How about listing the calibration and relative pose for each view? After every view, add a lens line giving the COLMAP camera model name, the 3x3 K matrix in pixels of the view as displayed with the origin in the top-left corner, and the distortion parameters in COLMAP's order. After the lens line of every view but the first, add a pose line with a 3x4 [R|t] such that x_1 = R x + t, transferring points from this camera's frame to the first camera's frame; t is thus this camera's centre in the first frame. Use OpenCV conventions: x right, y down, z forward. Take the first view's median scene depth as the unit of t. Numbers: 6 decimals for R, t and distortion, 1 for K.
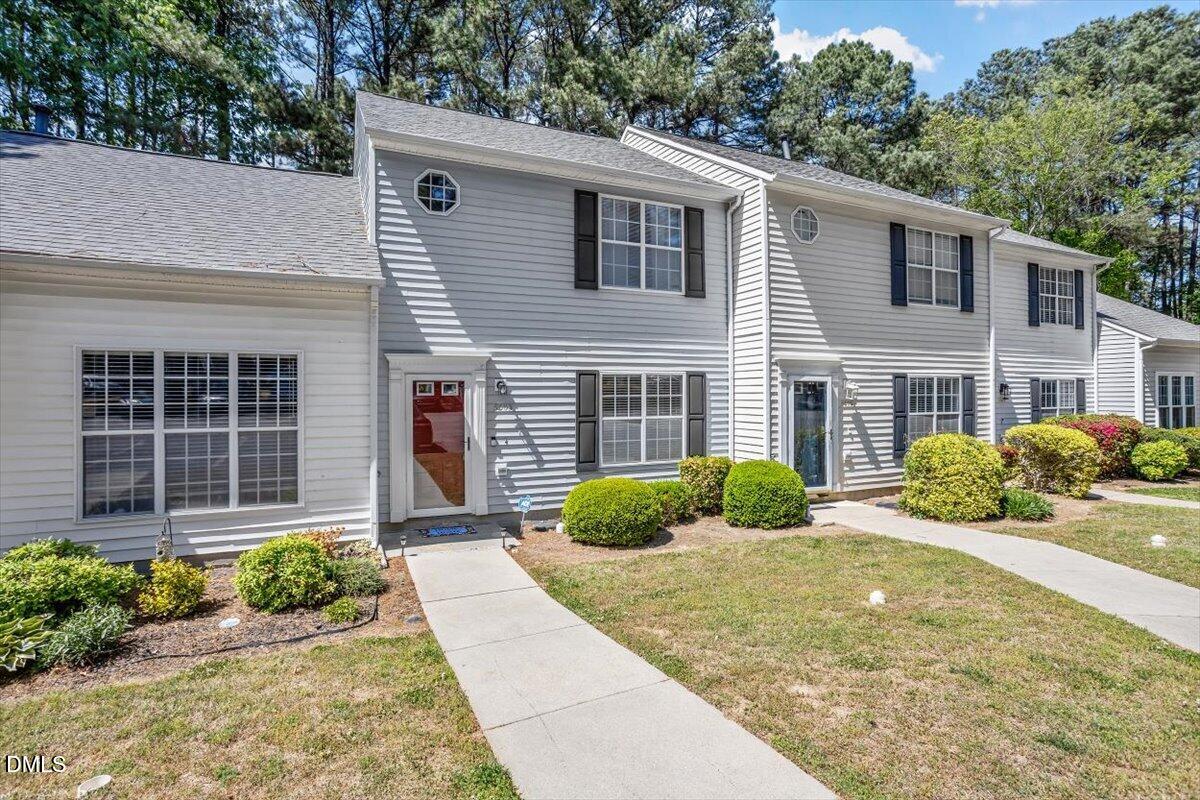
lens RADIAL K [[592.3, 0, 606.3], [0, 592.3, 396.5], [0, 0, 1]] dist [-0.047002, 0.028536]
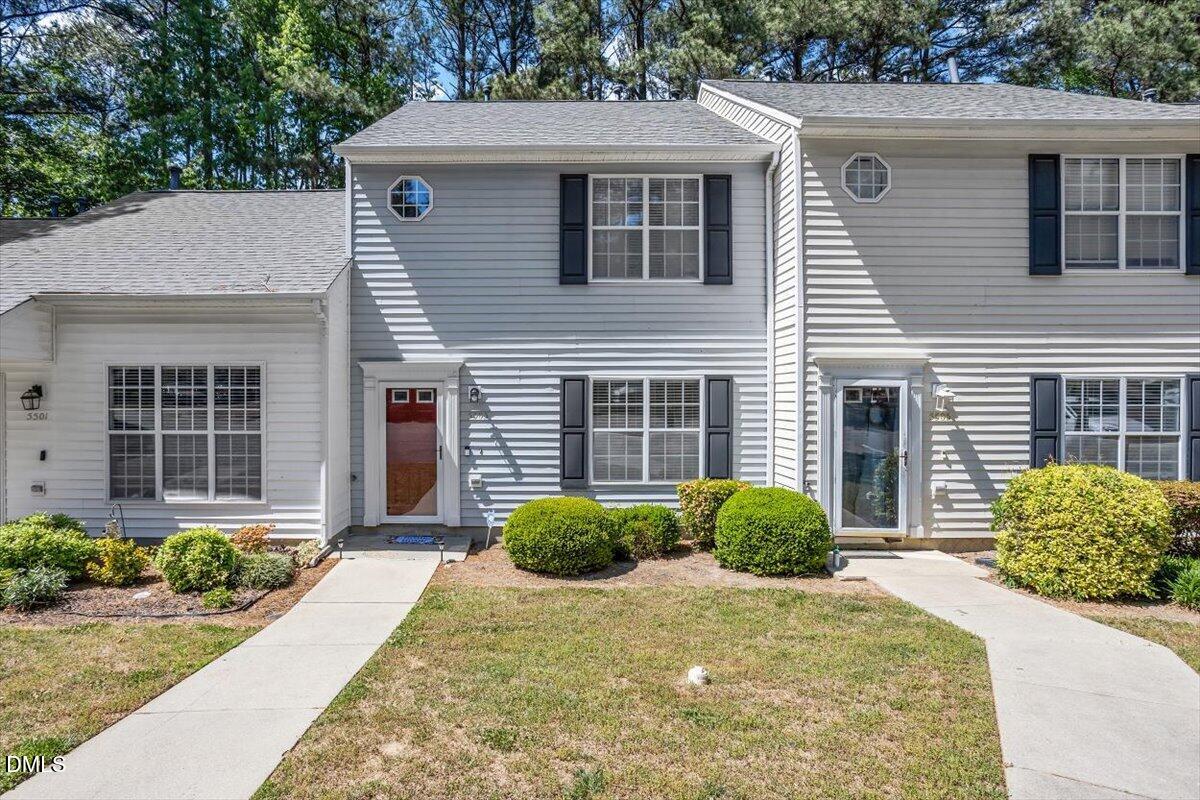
lens RADIAL K [[674.8, 0, 599.2], [0, 674.8, 402.6], [0, 0, 1]] dist [-0.032115, 0.011951]
pose [[0.907393, 0.007424, -0.420217, 0.446591], [-0.005043, 0.999964, 0.006777, -0.010622], [0.420252, -0.004030, 0.907398, 0.094640]]
